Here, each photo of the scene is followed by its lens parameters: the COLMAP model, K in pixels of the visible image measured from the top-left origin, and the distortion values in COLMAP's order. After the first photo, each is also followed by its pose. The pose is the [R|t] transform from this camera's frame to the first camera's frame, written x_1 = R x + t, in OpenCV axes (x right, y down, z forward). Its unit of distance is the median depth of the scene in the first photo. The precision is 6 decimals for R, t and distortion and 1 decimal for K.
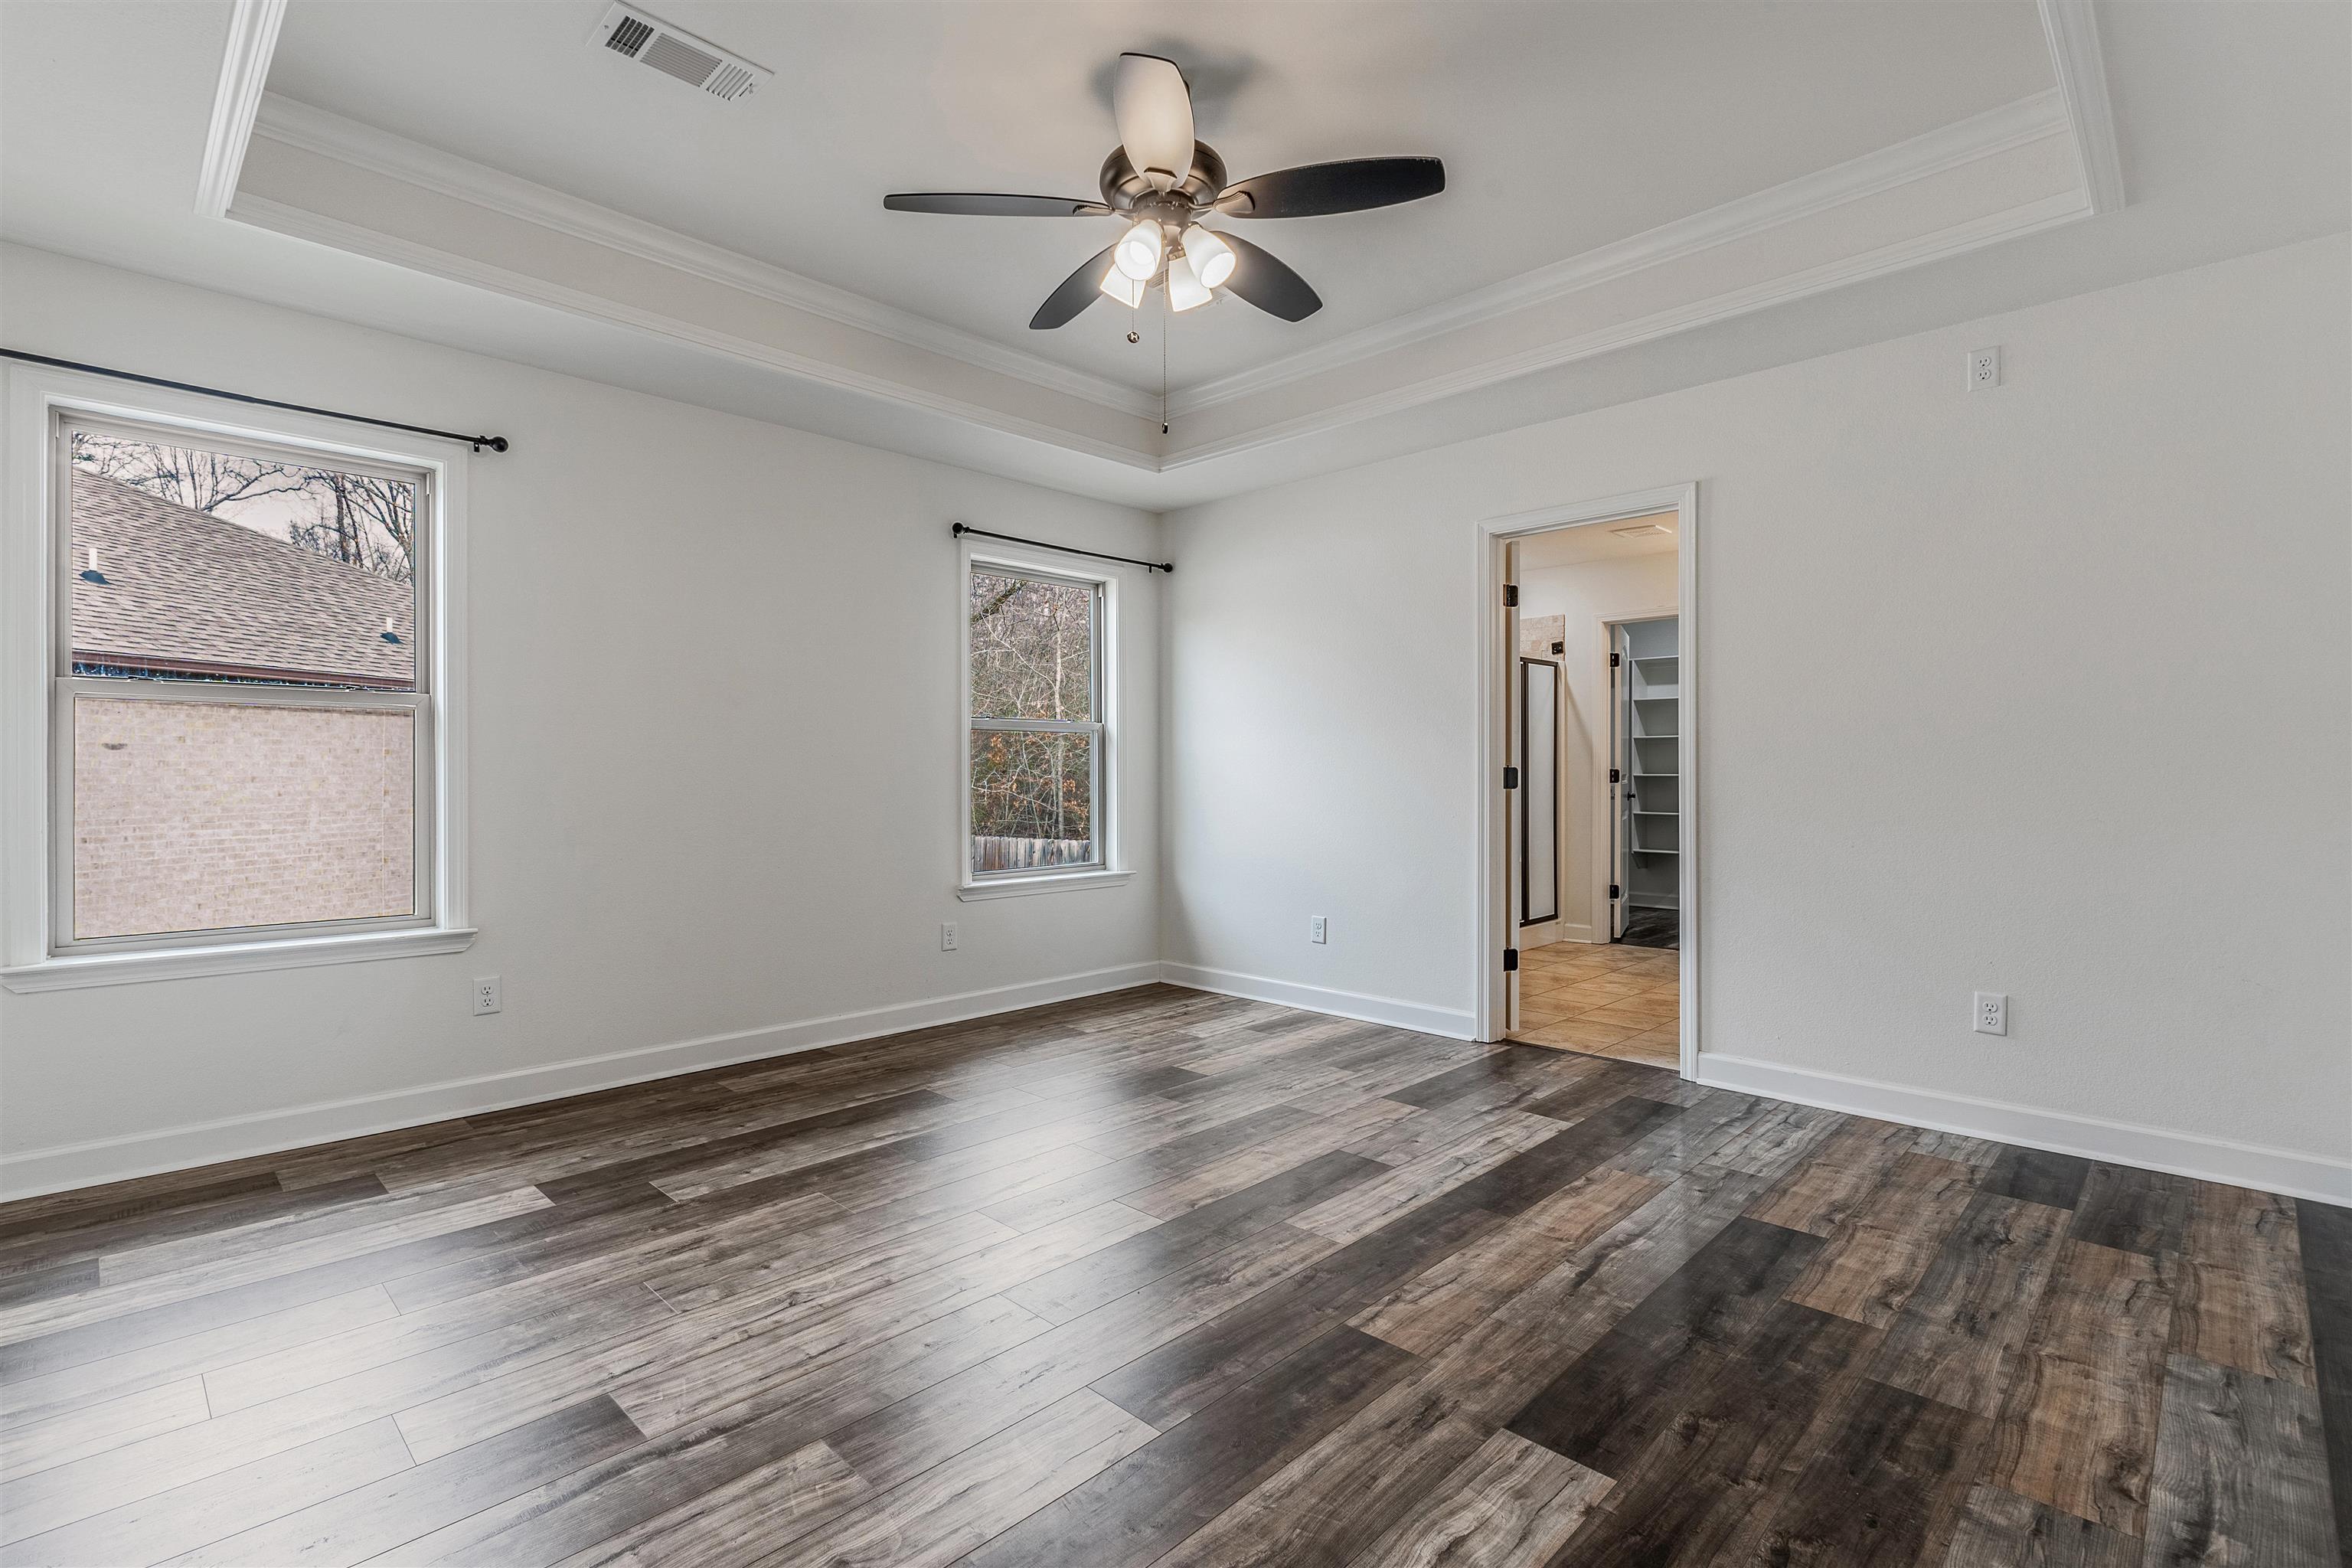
lens RADIAL K [[1070.8, 0, 1156.0], [0, 1070.8, 777.6], [0, 0, 1]] dist [-0.000536, -0.003487]
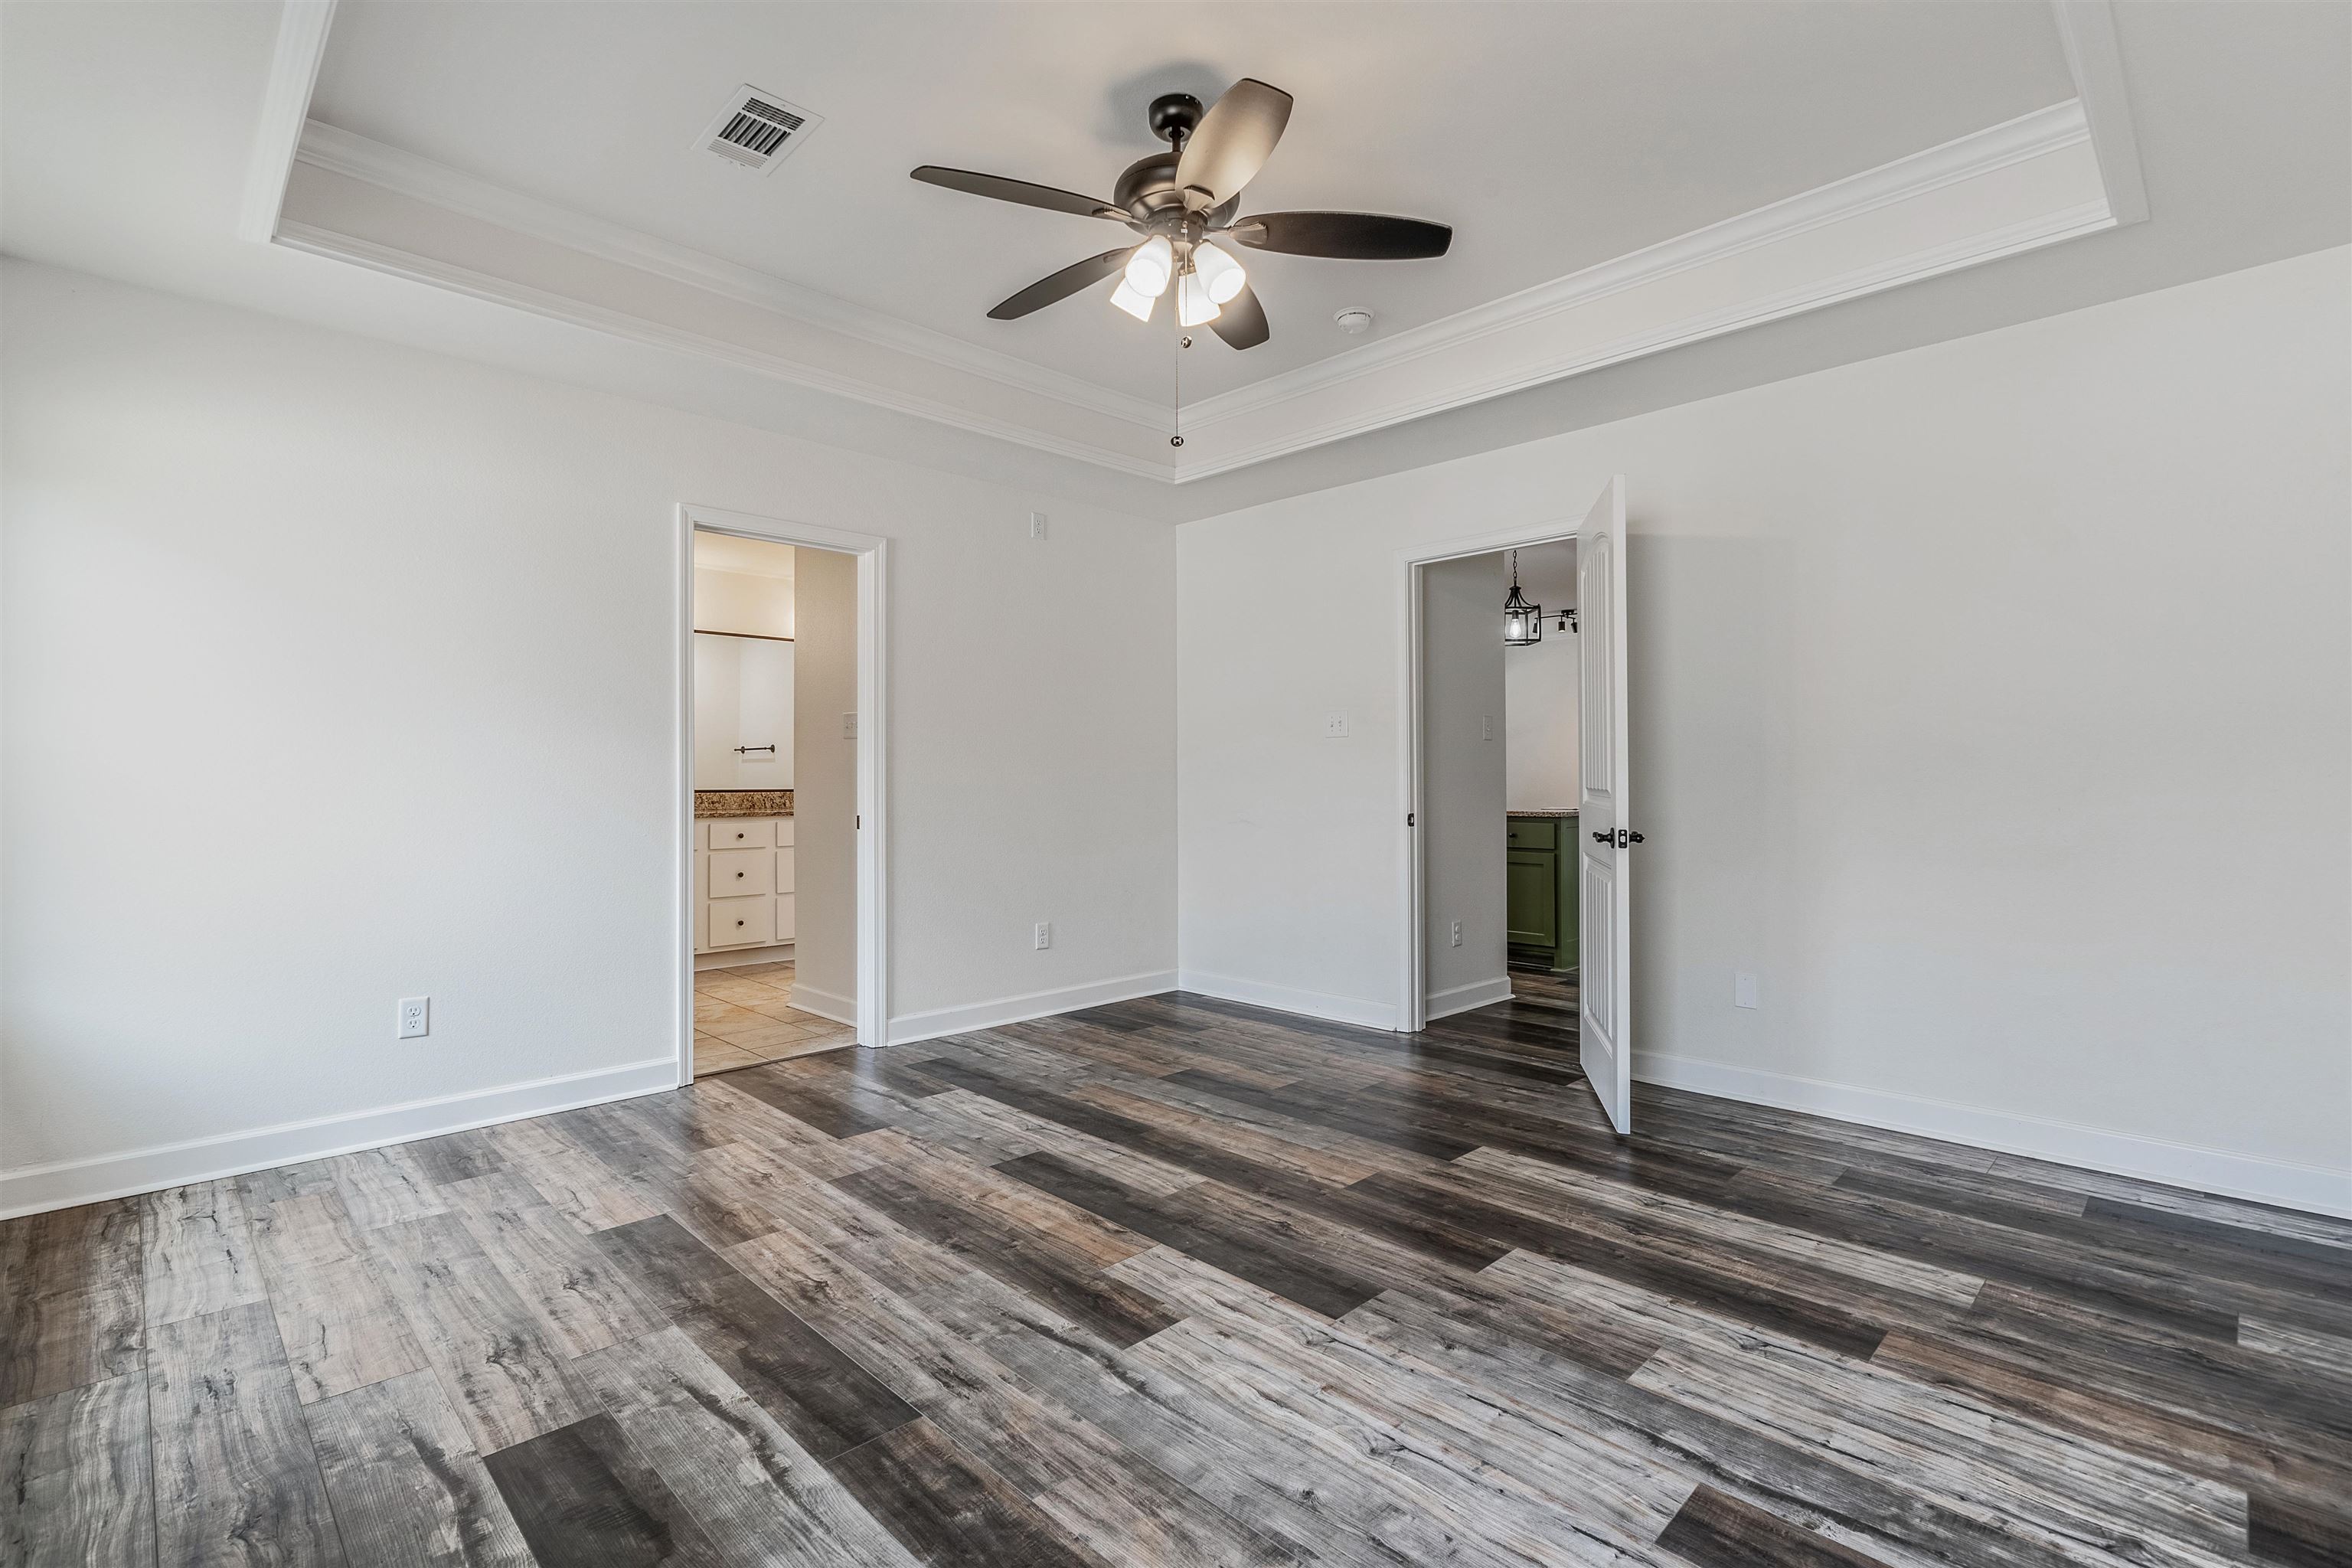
lens RADIAL K [[1070.8, 0, 1162.1], [0, 1070.8, 773.4], [0, 0, 1]] dist [-0.000536, -0.003487]
pose [[0.014905, 0.006857, 0.999865, -1.016344], [0.006905, 0.999952, -0.006961, -0.005961], [-0.999865, 0.007007, 0.014857, 1.033149]]
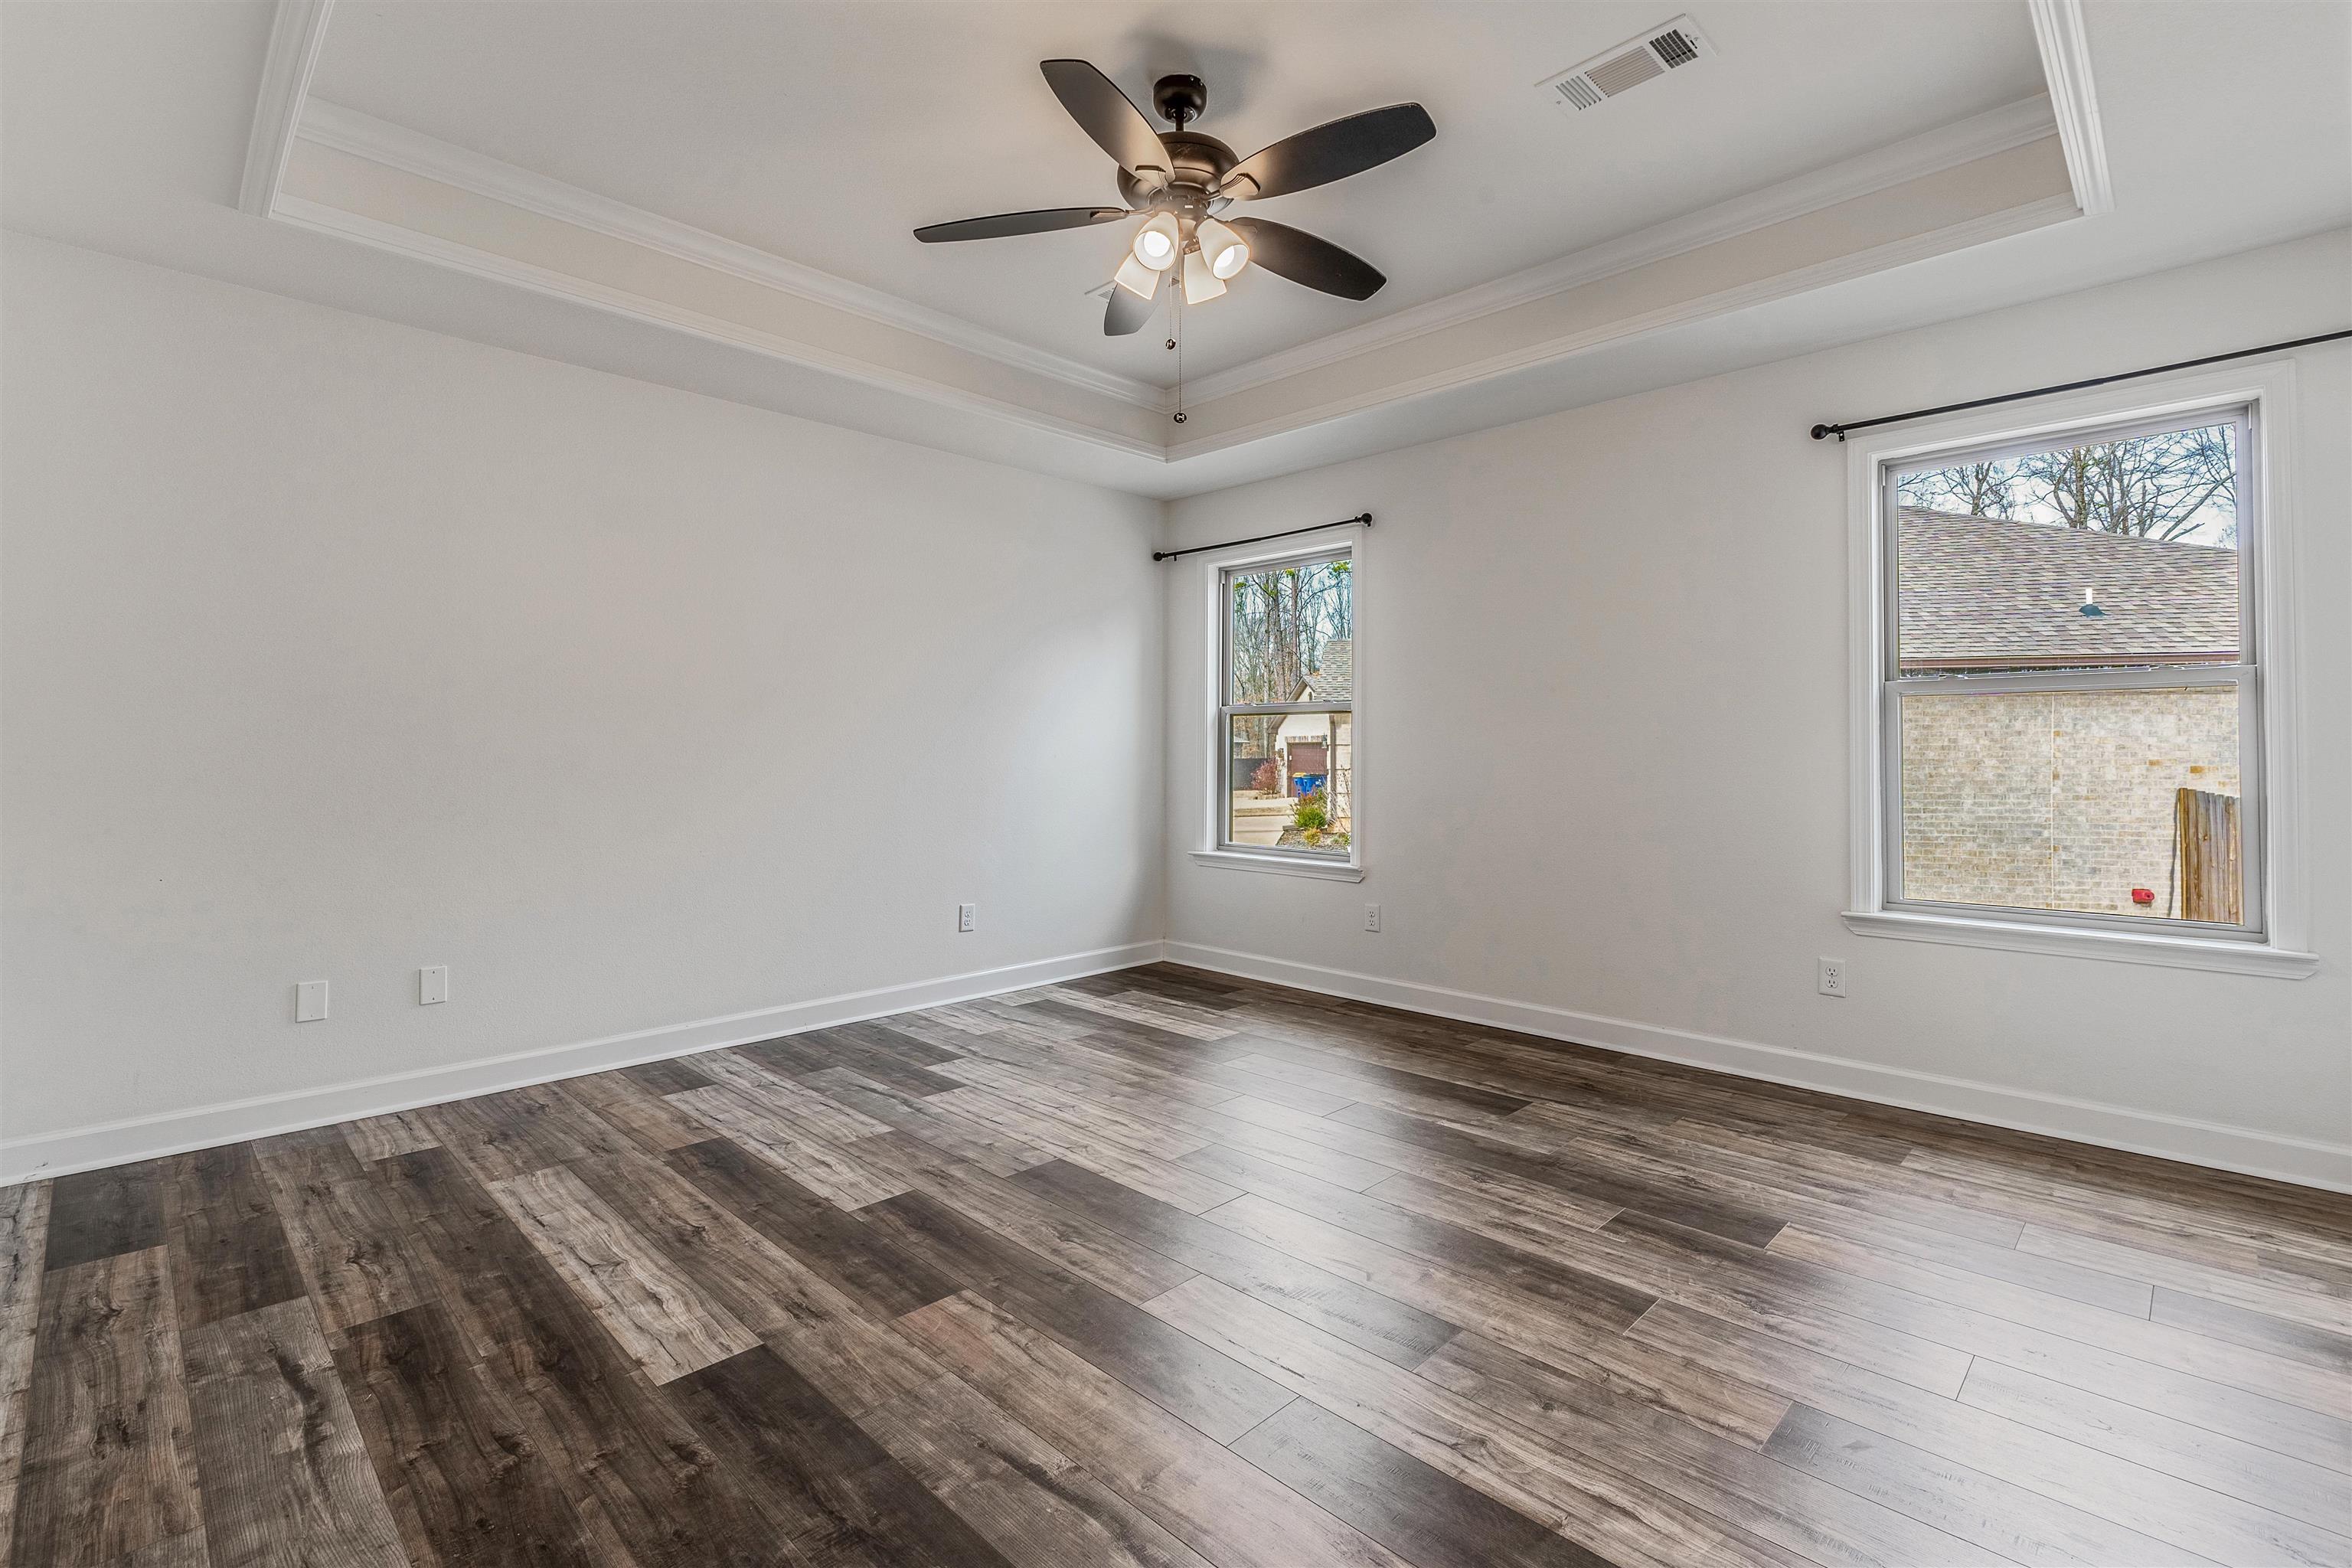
lens RADIAL K [[1070.8, 0, 1166.6], [0, 1070.8, 769.2], [0, 0, 1]] dist [-0.000536, -0.003487]
pose [[0.002048, 0.015096, -0.999884, 1.030729], [-0.007258, 0.999860, 0.015081, -0.007073], [0.999972, 0.007226, 0.002157, 1.018566]]
